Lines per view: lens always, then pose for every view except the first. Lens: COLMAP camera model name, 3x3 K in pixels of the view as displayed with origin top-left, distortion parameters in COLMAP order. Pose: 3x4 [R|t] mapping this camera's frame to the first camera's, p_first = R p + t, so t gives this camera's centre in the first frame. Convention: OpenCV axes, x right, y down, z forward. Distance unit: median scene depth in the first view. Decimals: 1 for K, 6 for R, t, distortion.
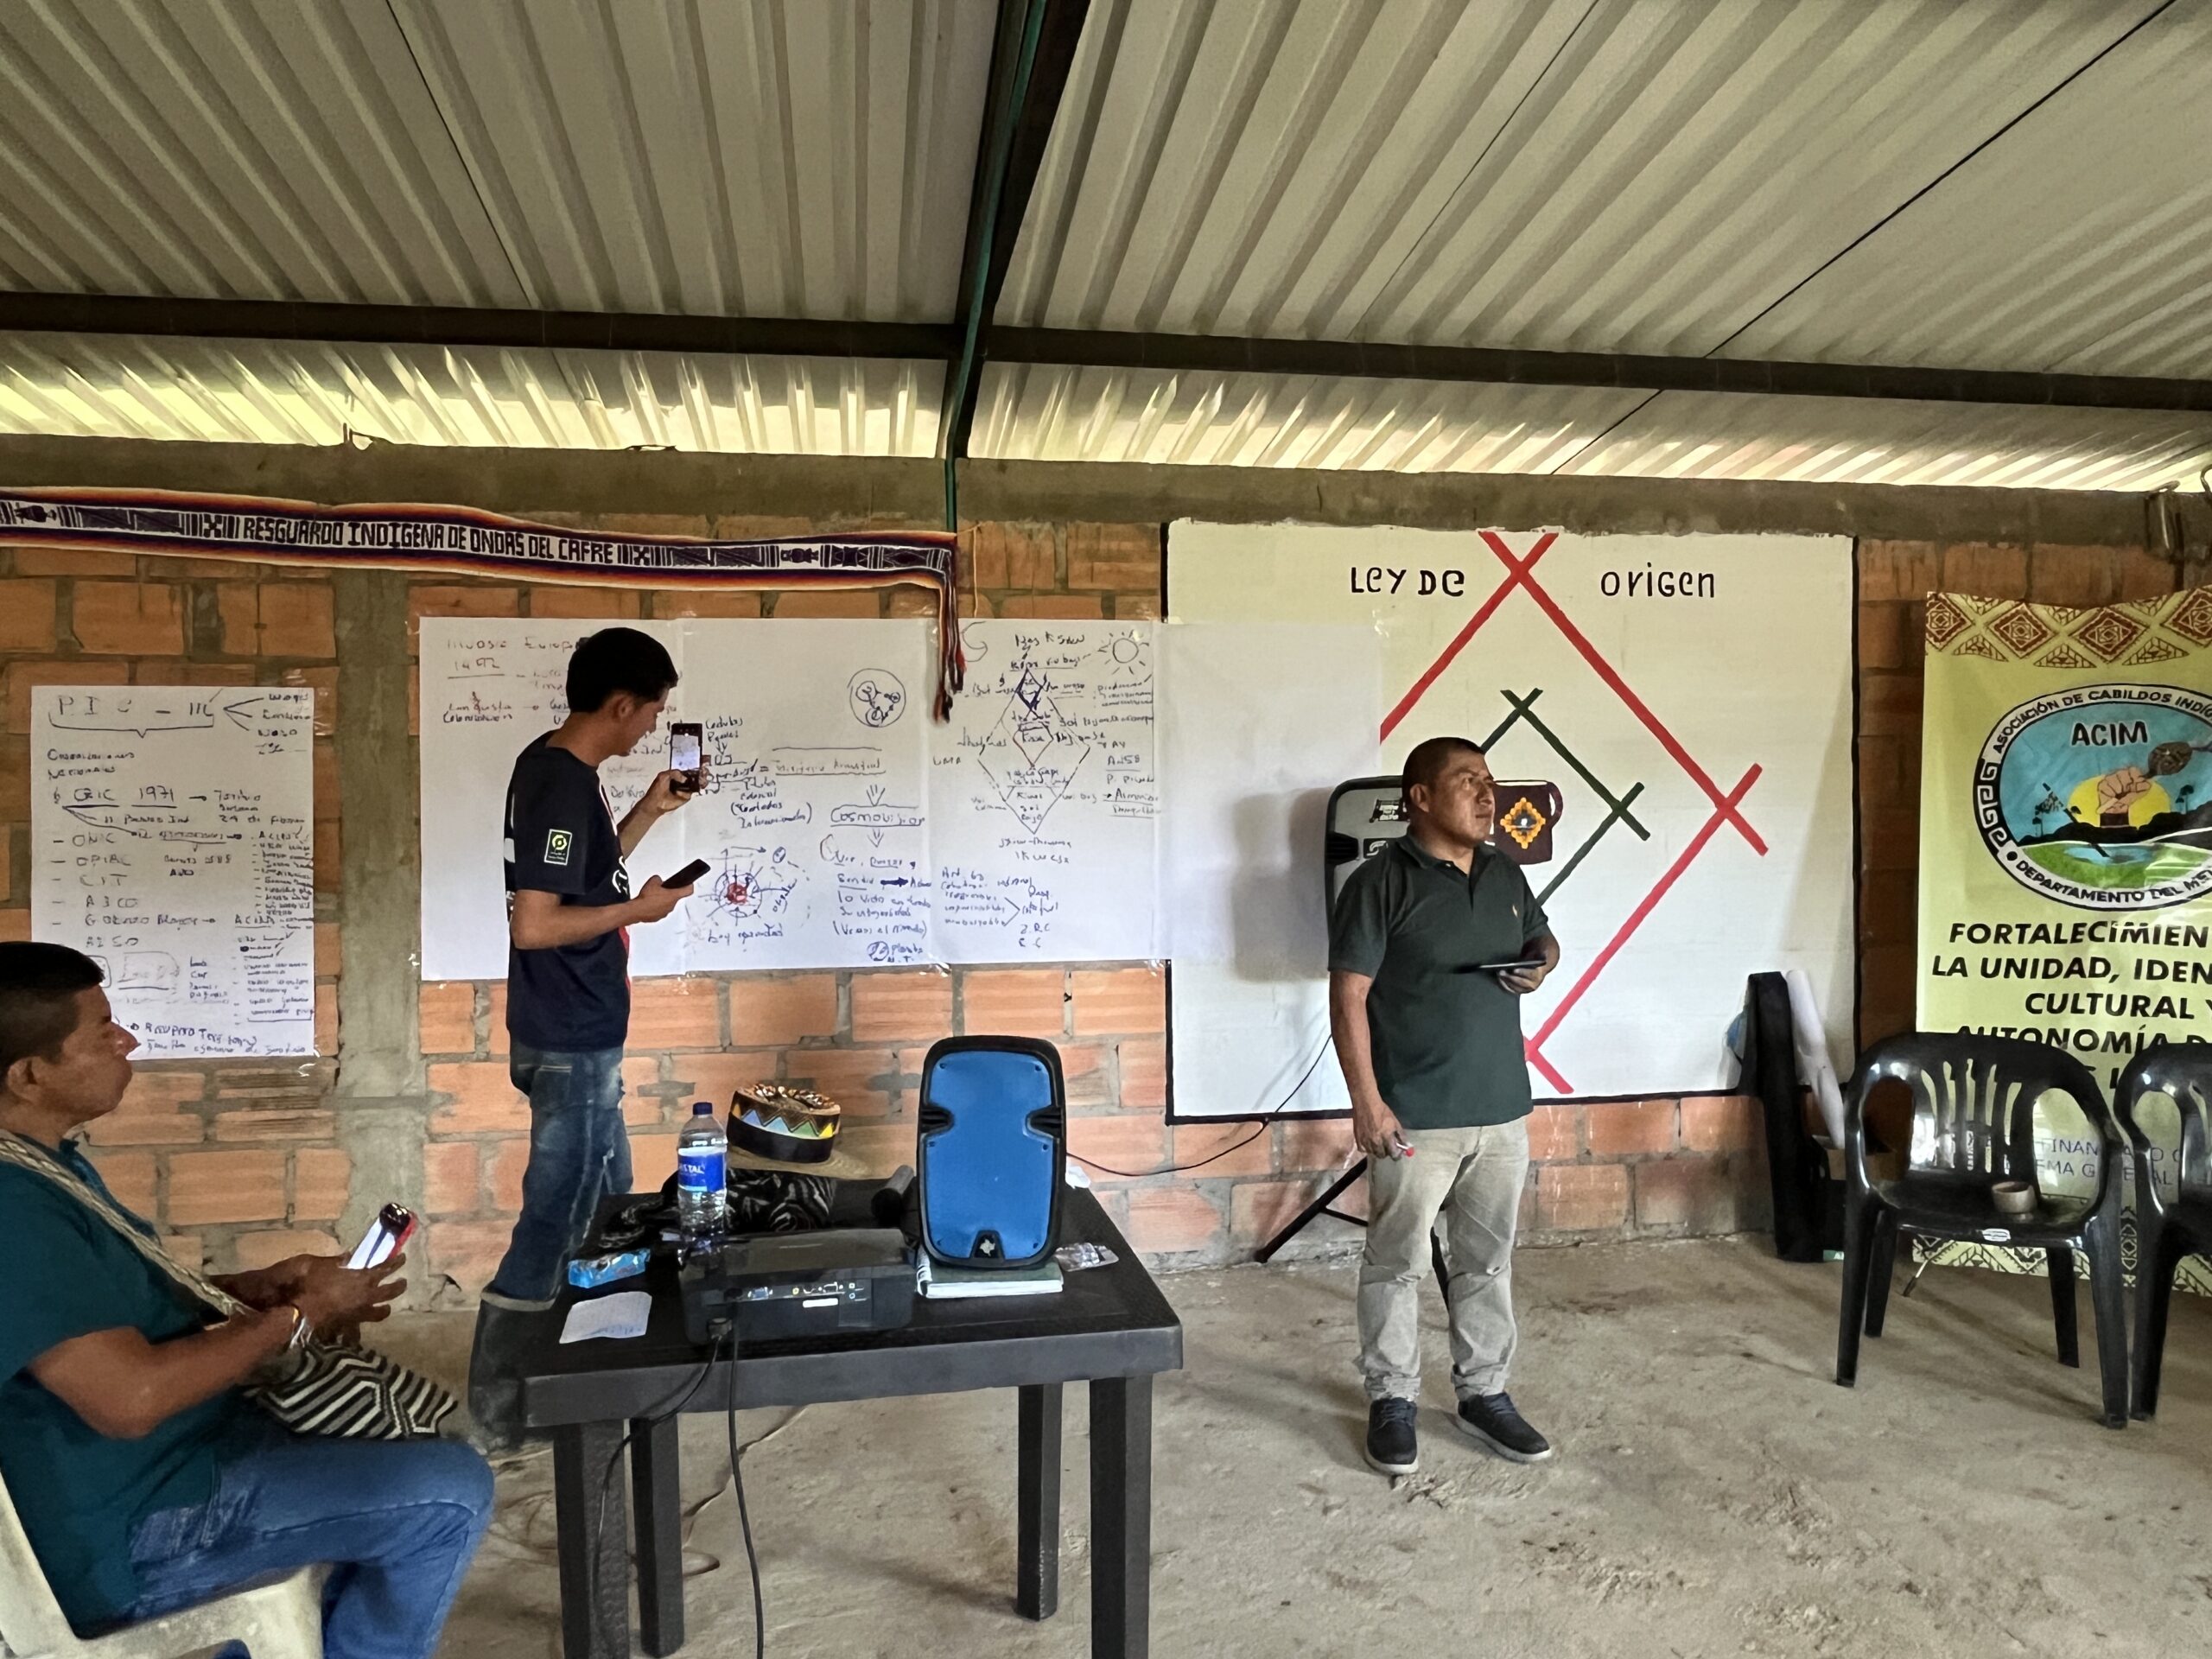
lens RADIAL K [[1521.7, 0, 1087.0], [0, 1521.7, 841.2], [0, 0, 1]] dist [-0.003965, 0.002031]
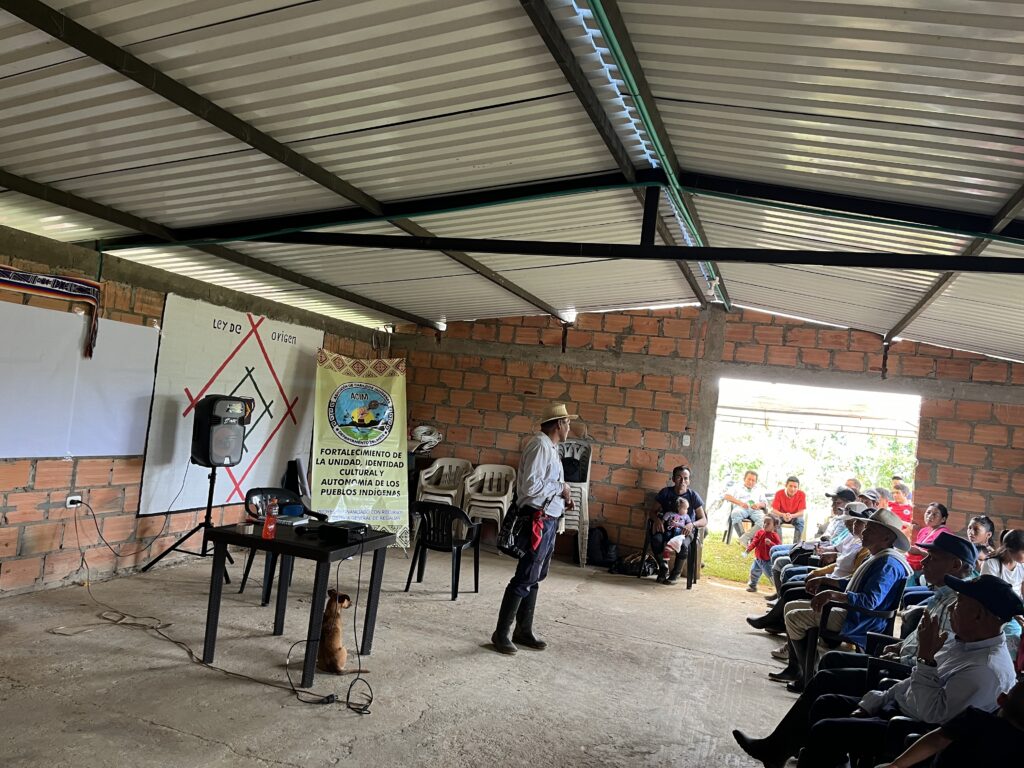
lens RADIAL K [[772.3, 0, 524.9], [0, 772.3, 377.7], [0, 0, 1]] dist [0.030471, -0.020126]
pose [[0.461235, 0.103475, 0.881224, -0.869613], [-0.101095, 0.992837, -0.063668, -0.038358], [-0.881500, -0.059721, 0.468392, -0.215992]]
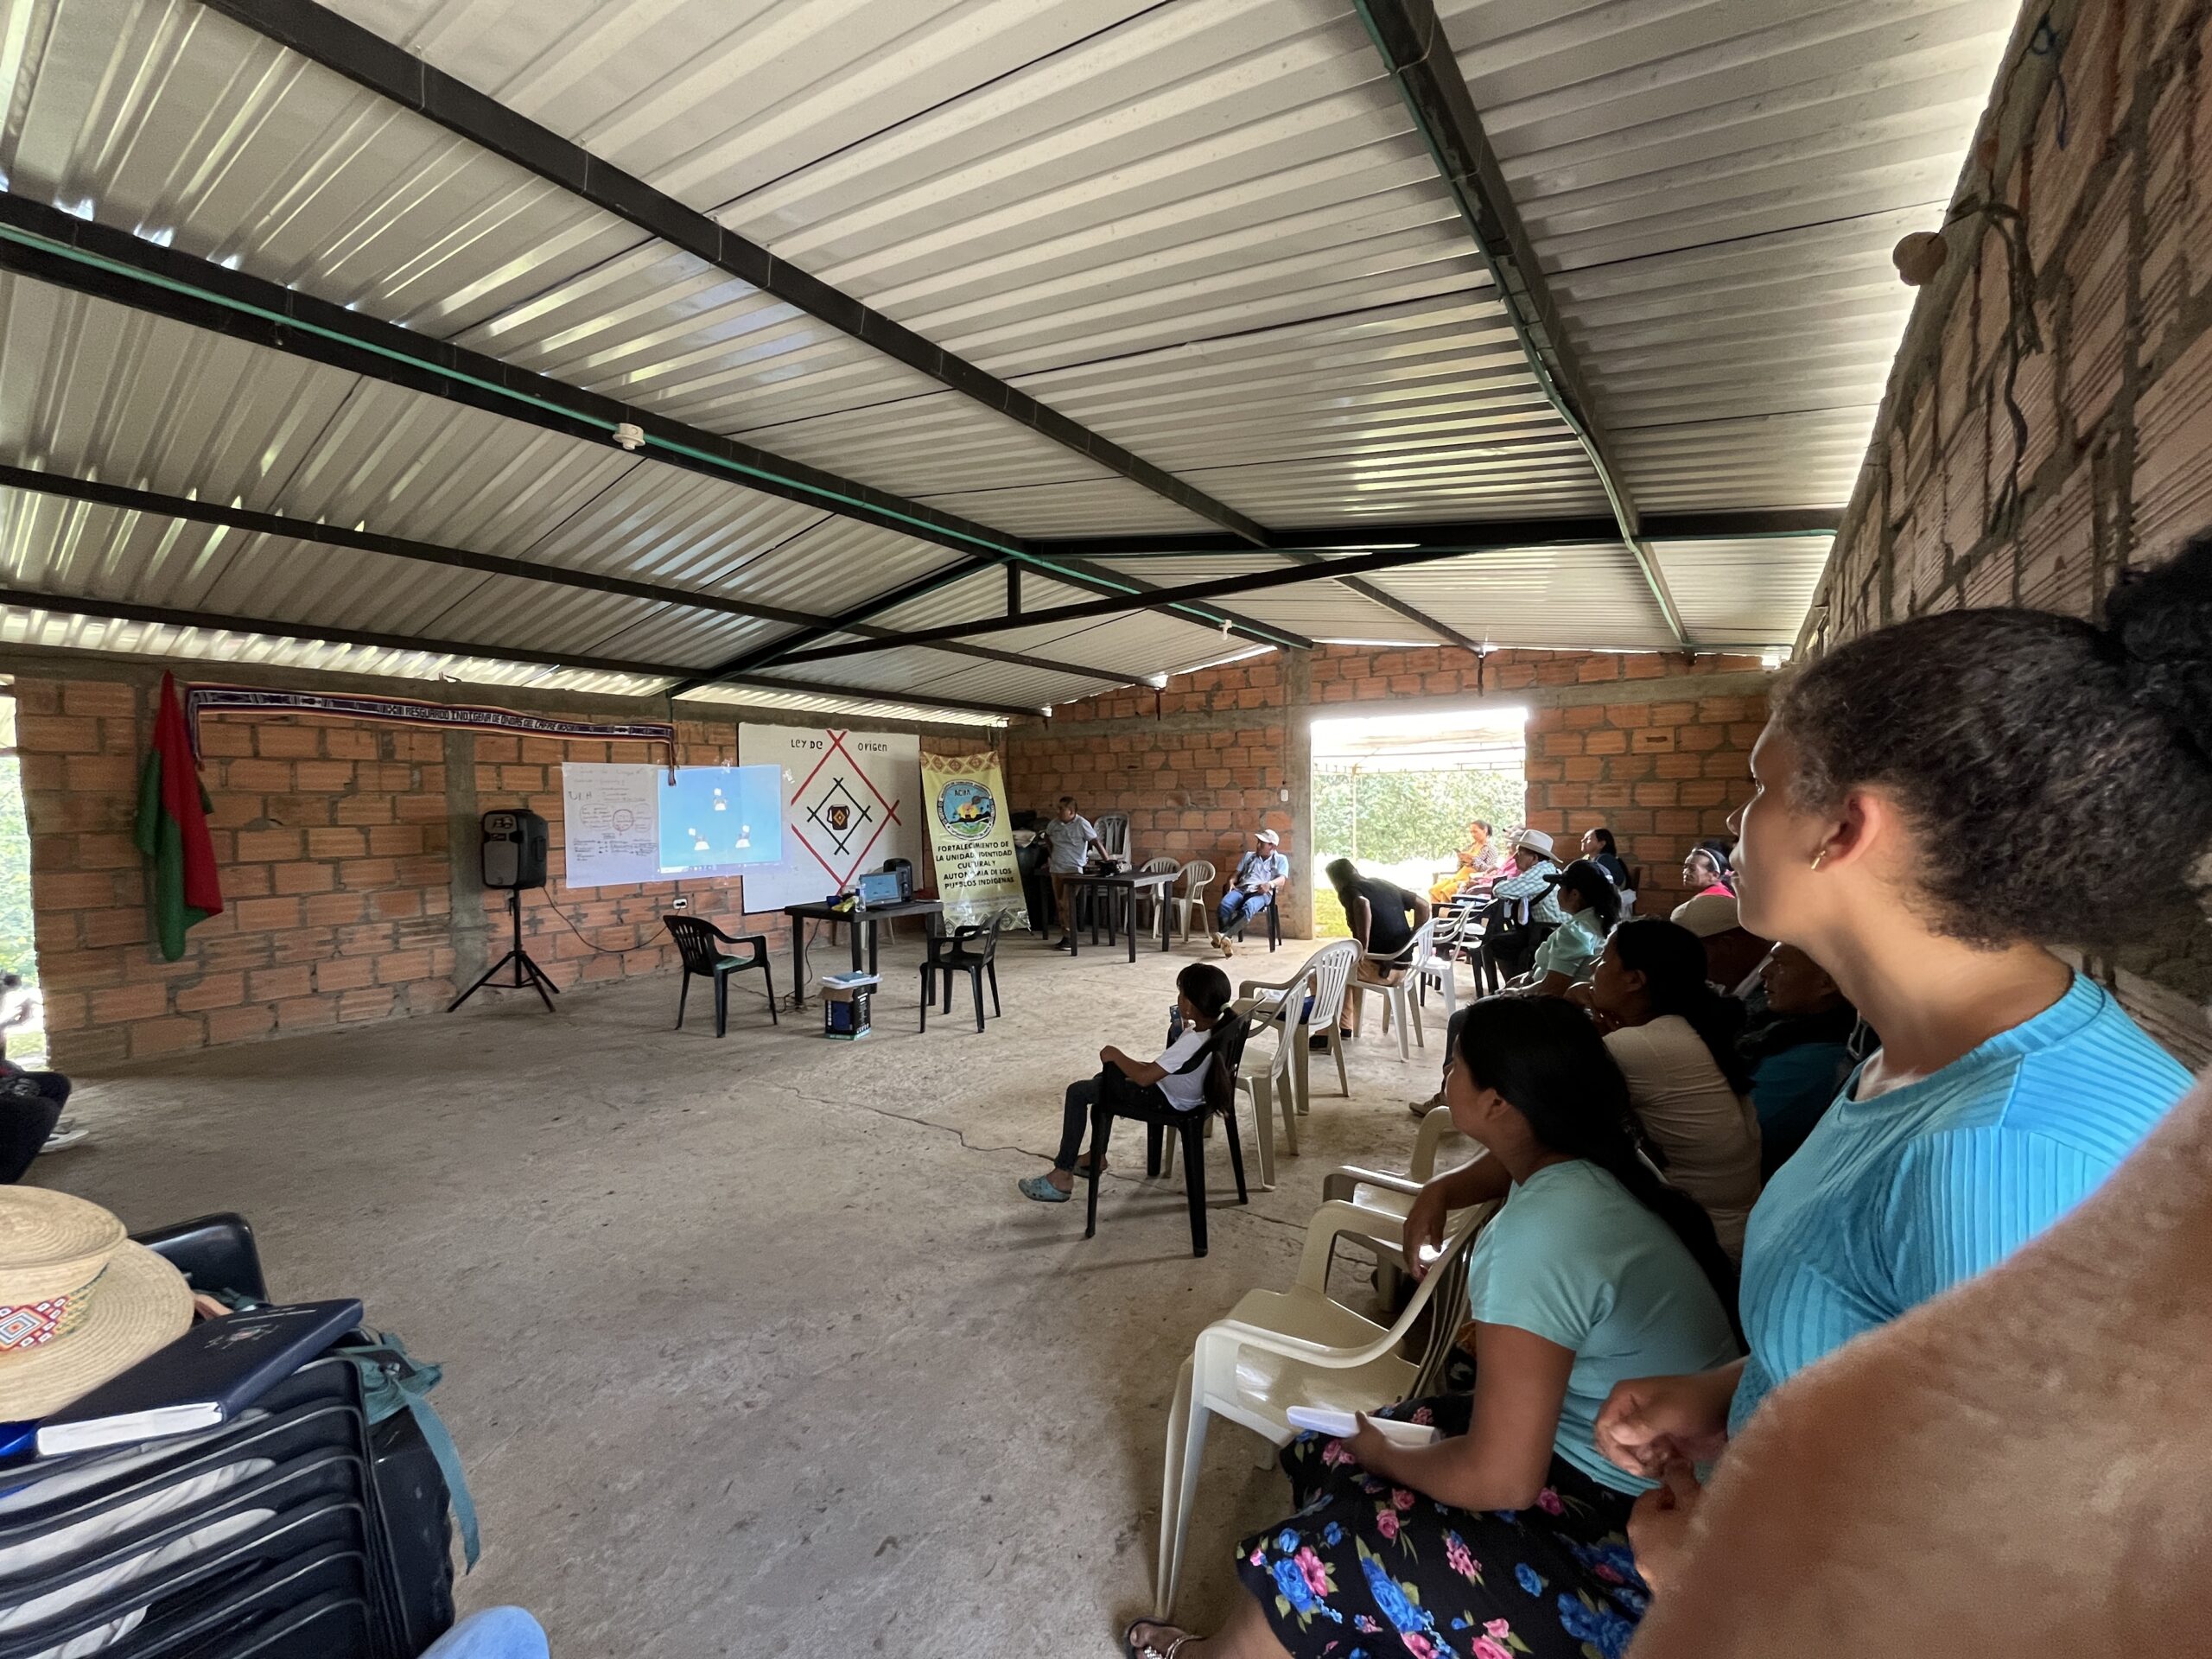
lens RADIAL K [[895.6, 0, 1105.6], [0, 895.6, 822.0], [0, 0, 1]] dist [-0.007178, 0.001160]
pose [[0.703973, -0.017503, 0.710011, -0.739033], [0.018989, 0.999803, 0.005819, -0.003472], [-0.709973, 0.009386, 0.704167, -0.843701]]
